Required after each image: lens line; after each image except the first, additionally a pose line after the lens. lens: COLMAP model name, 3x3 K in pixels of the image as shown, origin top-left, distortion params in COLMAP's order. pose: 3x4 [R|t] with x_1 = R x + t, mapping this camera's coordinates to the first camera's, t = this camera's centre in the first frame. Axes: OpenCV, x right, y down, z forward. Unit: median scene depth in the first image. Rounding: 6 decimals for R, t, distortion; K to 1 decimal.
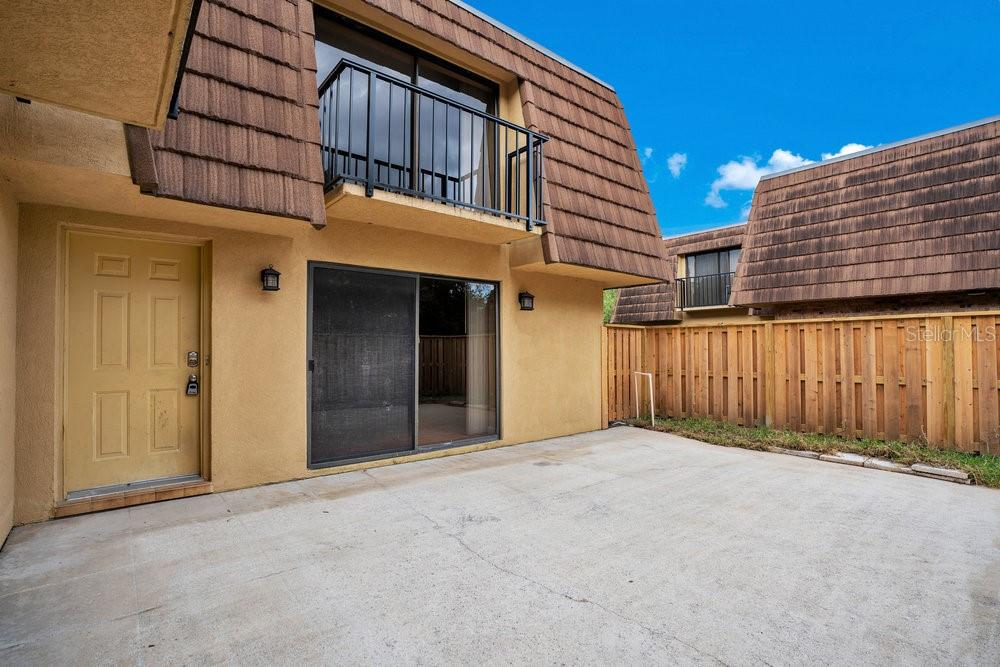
lens RADIAL K [[485.0, 0, 494.3], [0, 485.0, 339.3], [0, 0, 1]] dist [-0.001439, 0.000314]
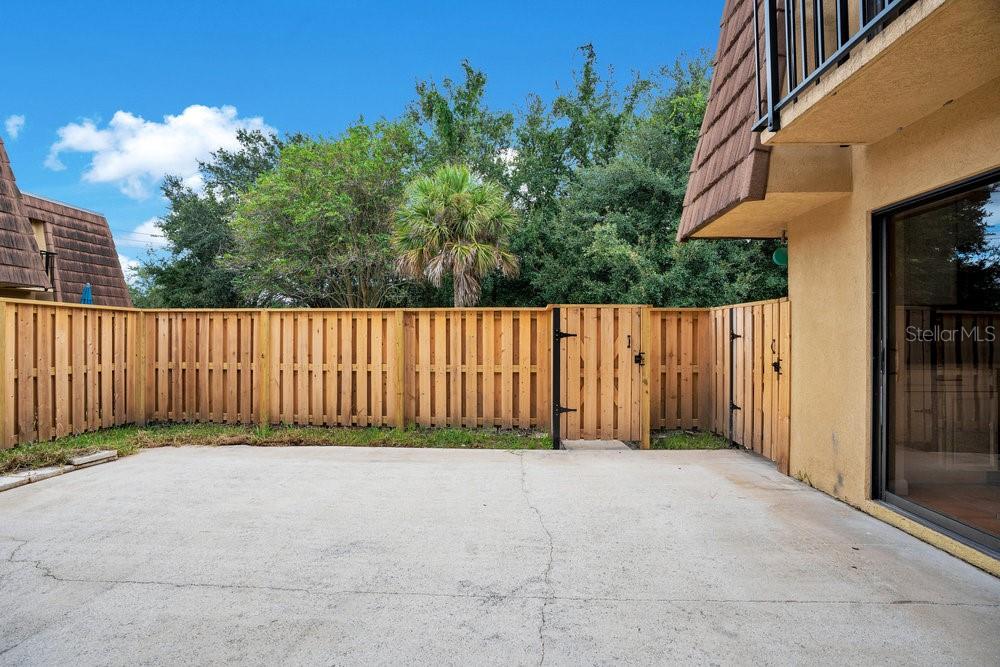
lens RADIAL K [[485.0, 0, 494.2], [0, 485.0, 339.5], [0, 0, 1]] dist [-0.001439, 0.000314]
pose [[-0.750740, 0.005731, 0.660573, -0.457351], [-0.014834, 0.999564, -0.025530, 0.042835], [-0.660432, -0.028965, -0.750327, 1.416239]]
